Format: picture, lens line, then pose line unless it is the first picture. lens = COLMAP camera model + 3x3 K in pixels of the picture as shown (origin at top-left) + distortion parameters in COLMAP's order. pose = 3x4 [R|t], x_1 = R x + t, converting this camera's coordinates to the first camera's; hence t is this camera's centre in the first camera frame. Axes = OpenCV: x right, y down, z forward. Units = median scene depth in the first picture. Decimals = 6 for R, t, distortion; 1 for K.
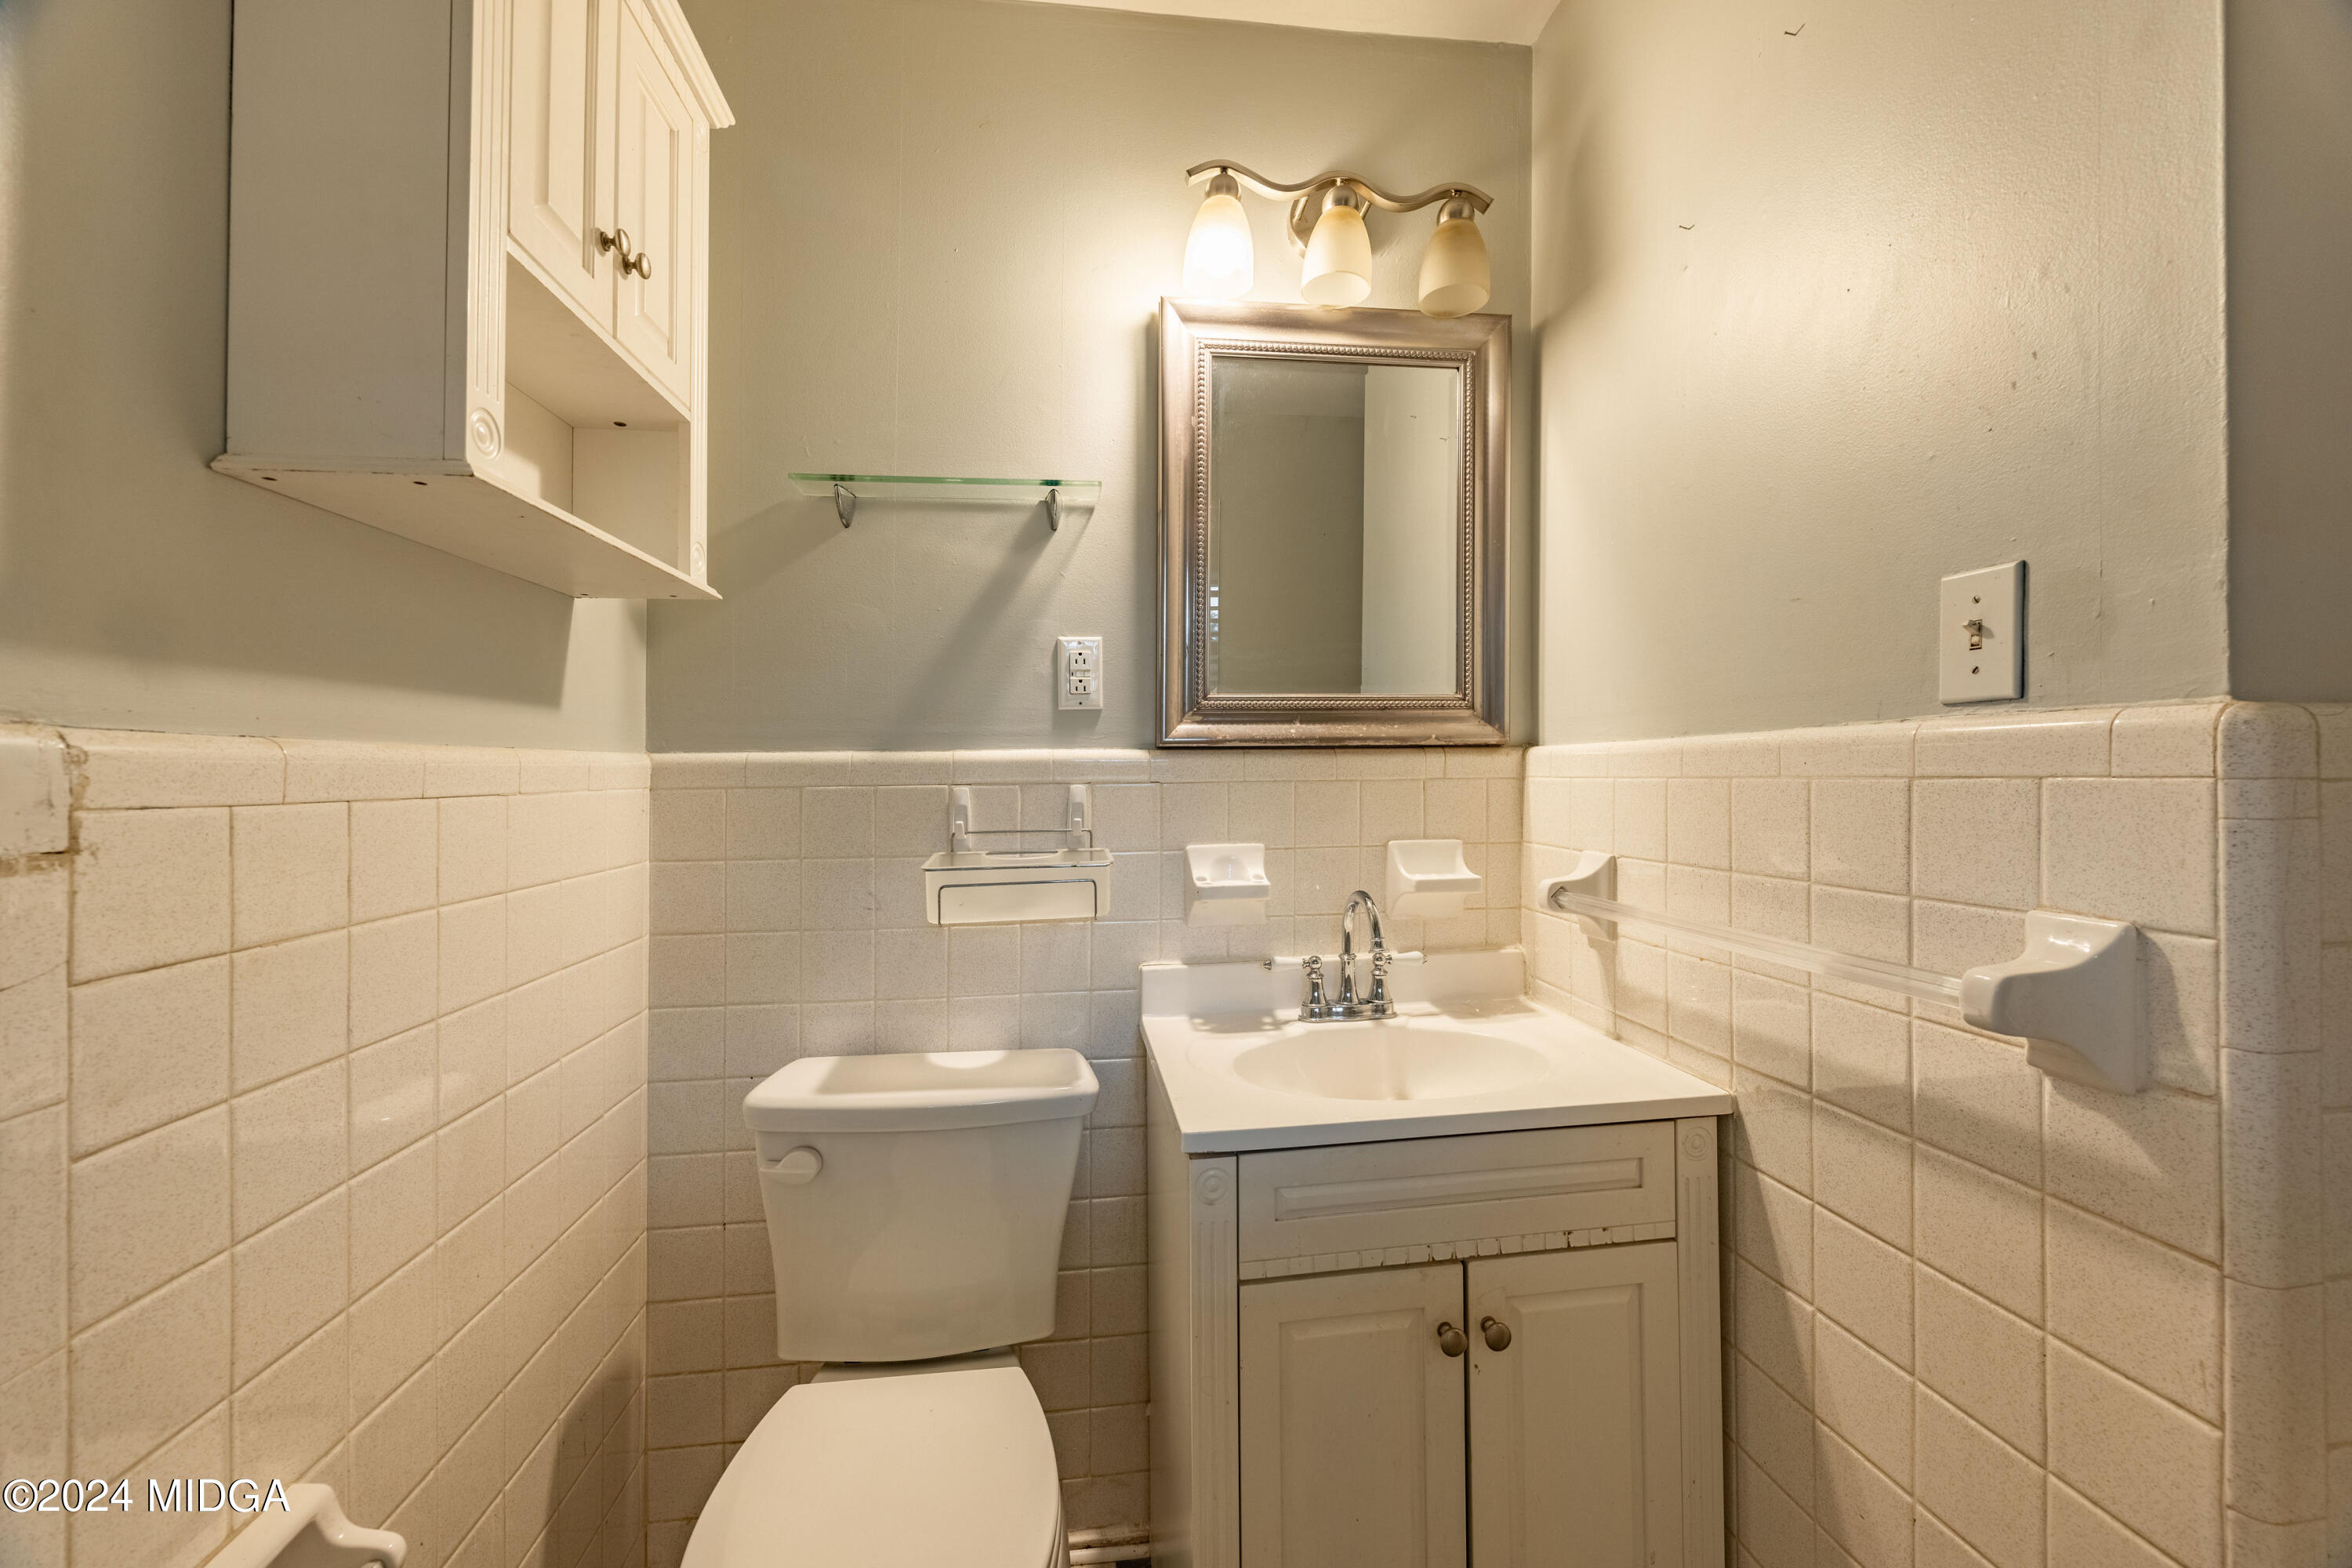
lens RADIAL K [[907.2, 0, 1176.0], [0, 907.2, 784.0], [0, 0, 1]] dist [-0.002475, 0.000159]
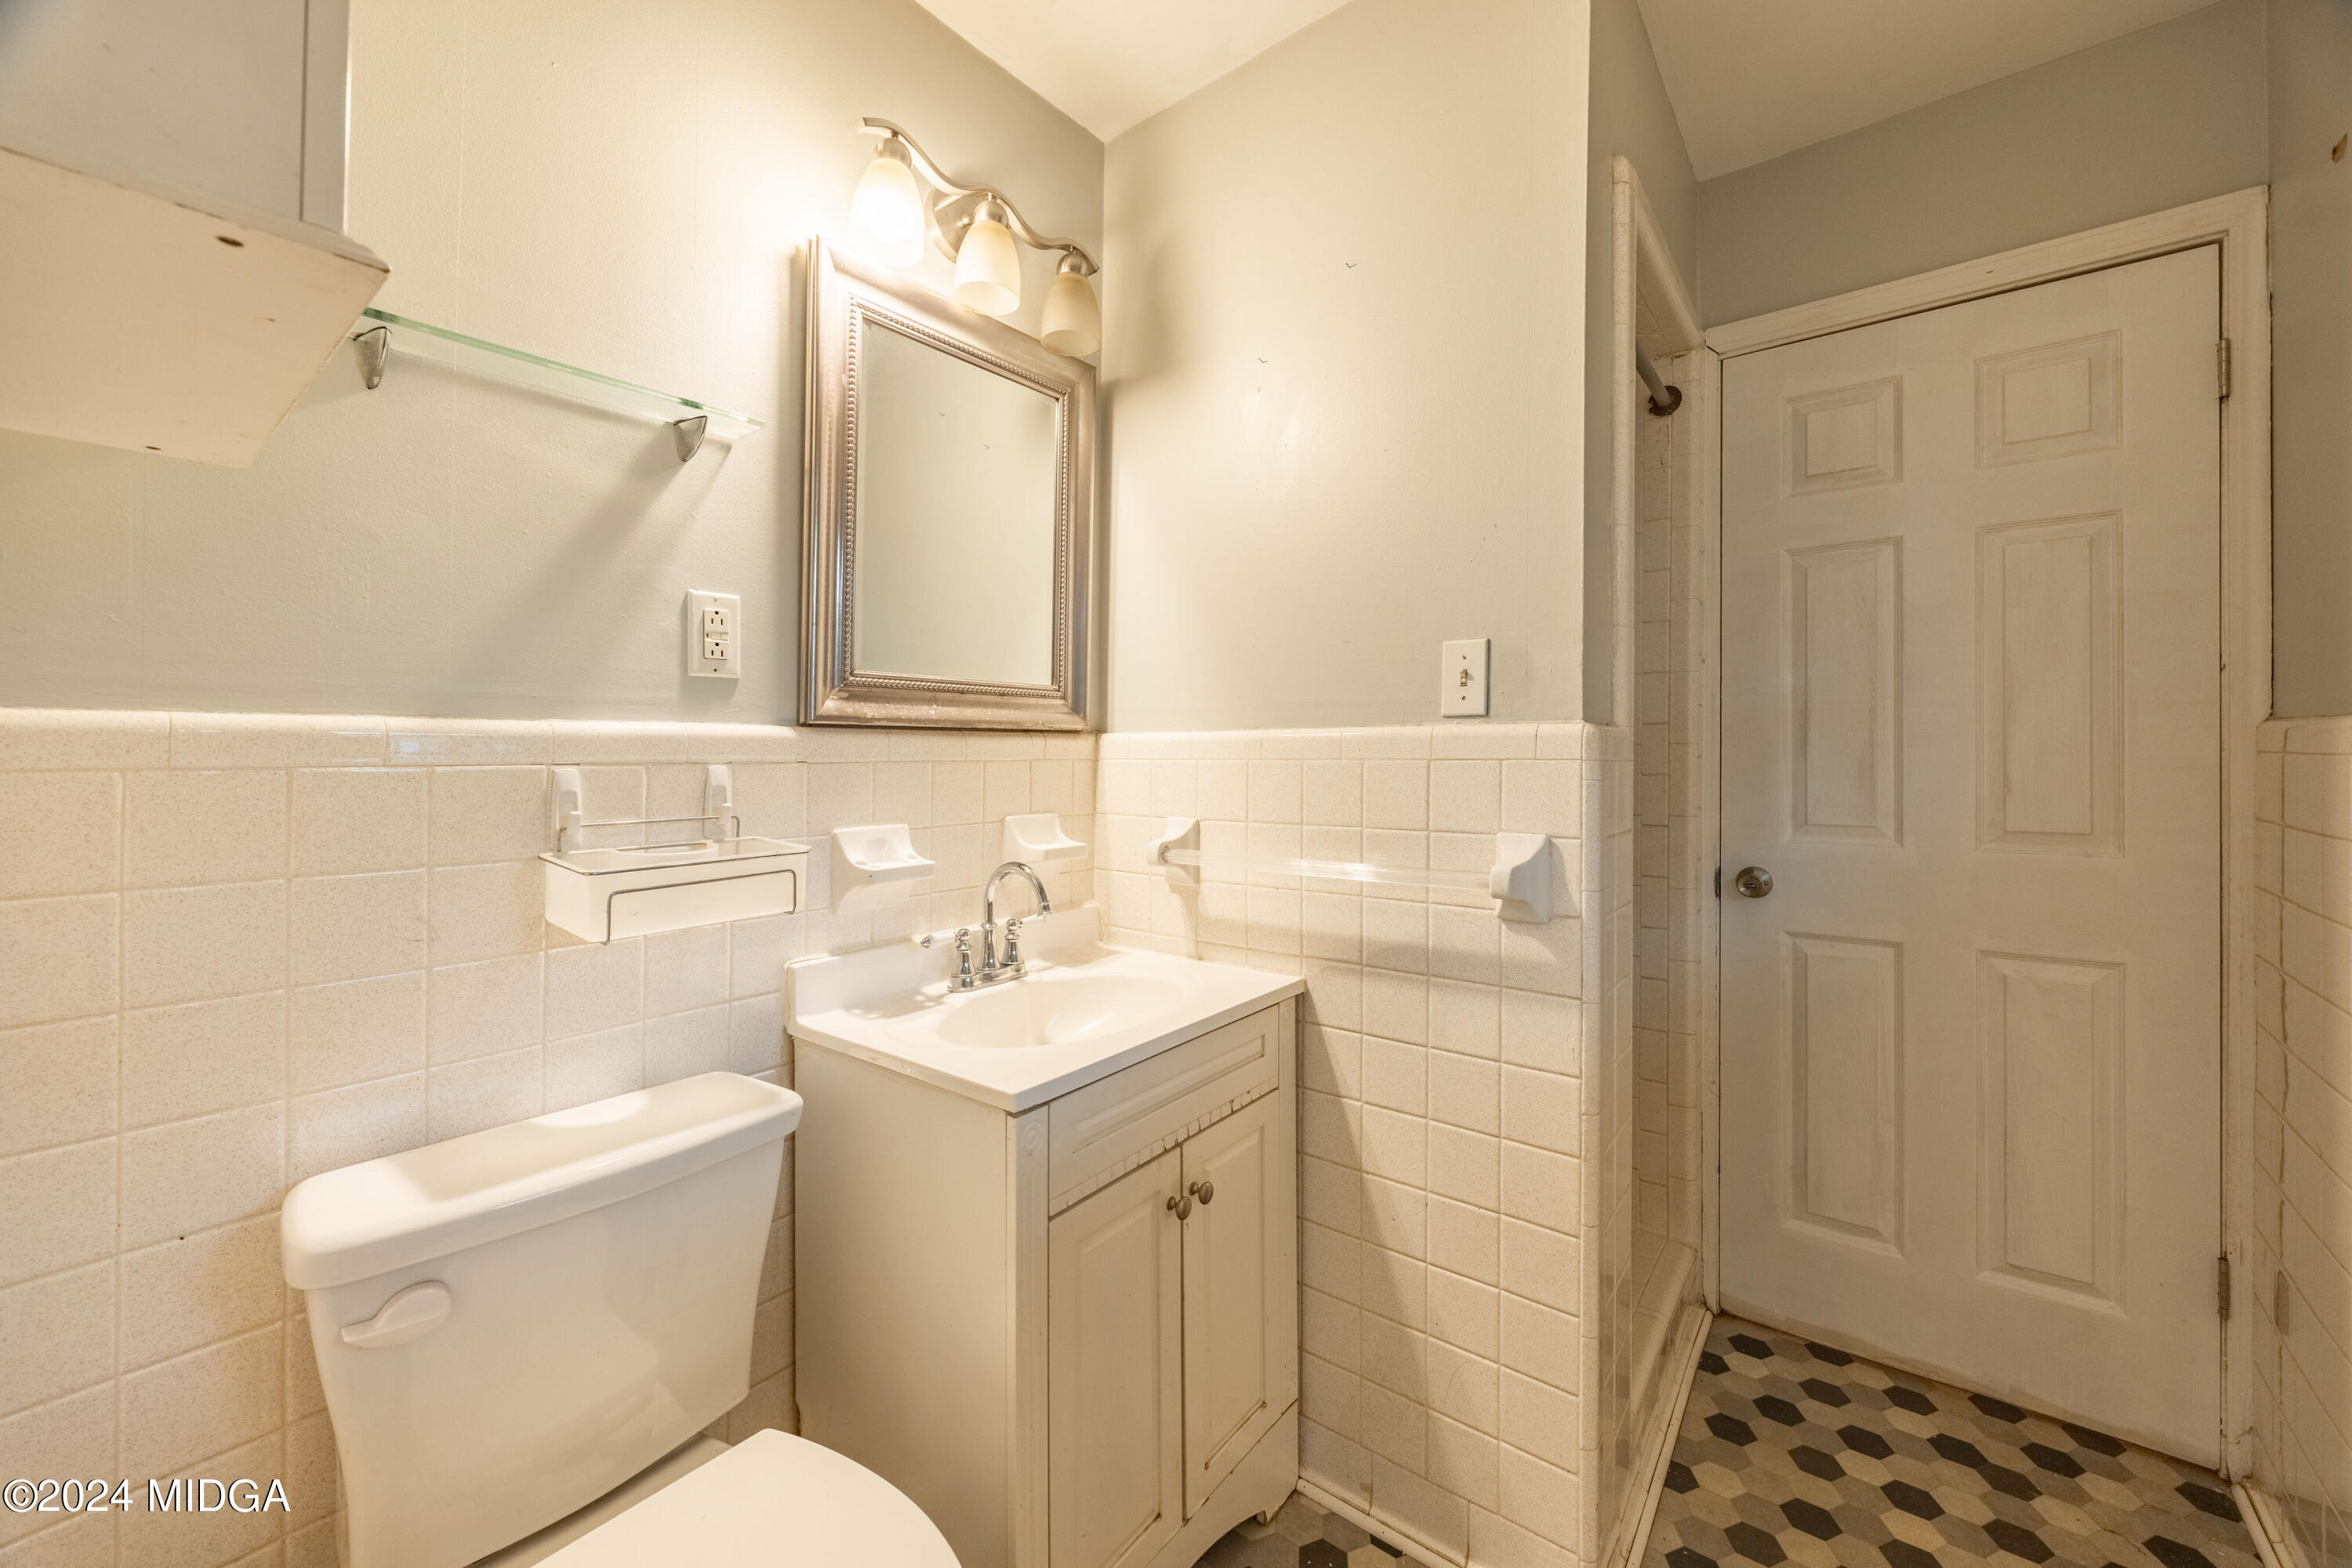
lens RADIAL K [[920.9, 0, 1172.4], [0, 920.9, 776.5], [0, 0, 1]] dist [-0.001232, 0.000030]
pose [[0.708424, -0.008776, 0.705732, -0.429700], [0.000890, 0.999933, 0.011541, 0.002187], [-0.705786, -0.007548, 0.708385, 0.079998]]
